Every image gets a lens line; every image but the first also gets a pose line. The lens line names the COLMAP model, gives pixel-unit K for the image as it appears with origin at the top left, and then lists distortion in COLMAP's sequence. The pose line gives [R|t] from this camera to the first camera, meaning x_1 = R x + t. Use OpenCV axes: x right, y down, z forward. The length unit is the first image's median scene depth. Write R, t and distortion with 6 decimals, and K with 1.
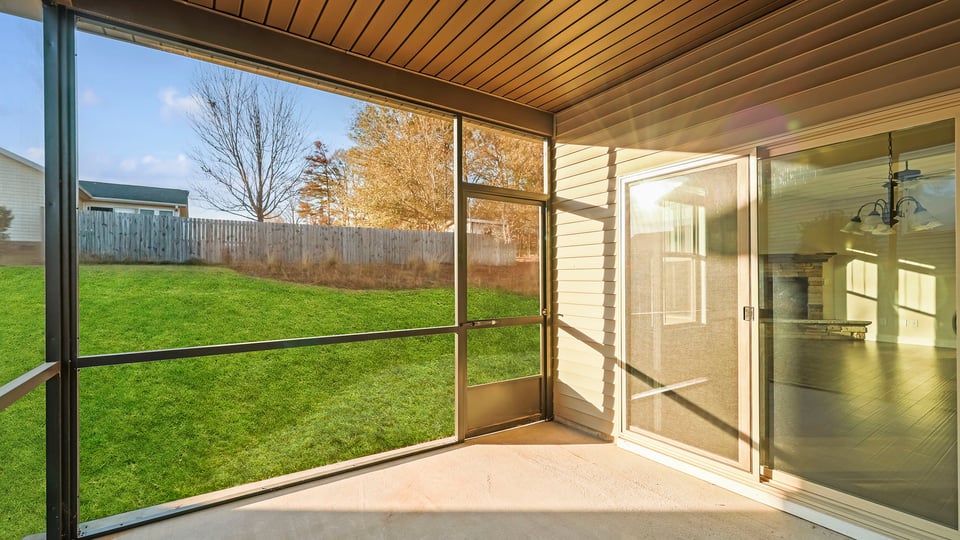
lens RADIAL K [[413.8, 0, 478.9], [0, 413.8, 274.8], [0, 0, 1]] dist [0.016288, 0.000401]
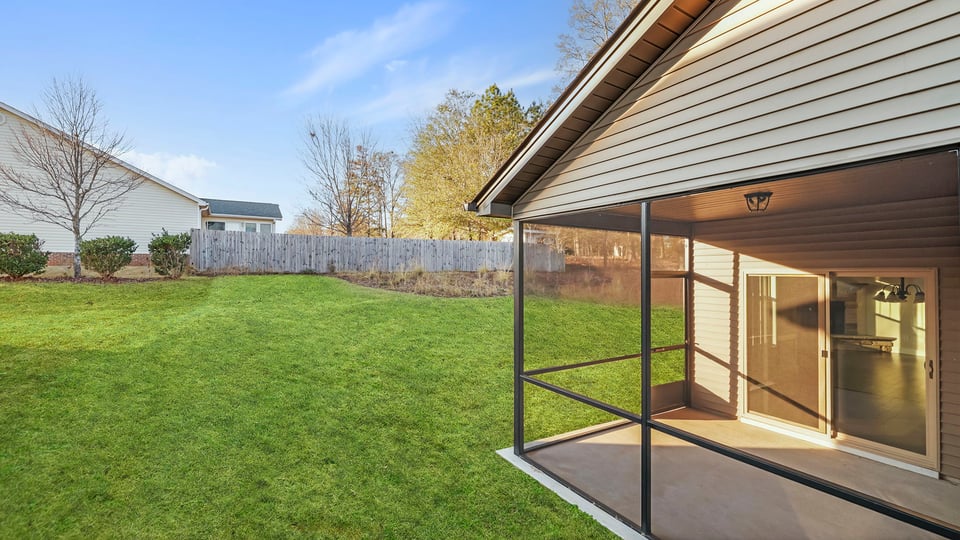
lens RADIAL K [[404.5, 0, 481.7], [0, 404.5, 264.7], [0, 0, 1]] dist [0.010075, -0.000412]
pose [[0.998823, 0.003712, -0.048355, -0.583824], [-0.004182, 0.999945, -0.009634, -0.200230], [0.048317, 0.009825, 0.998784, -0.669437]]
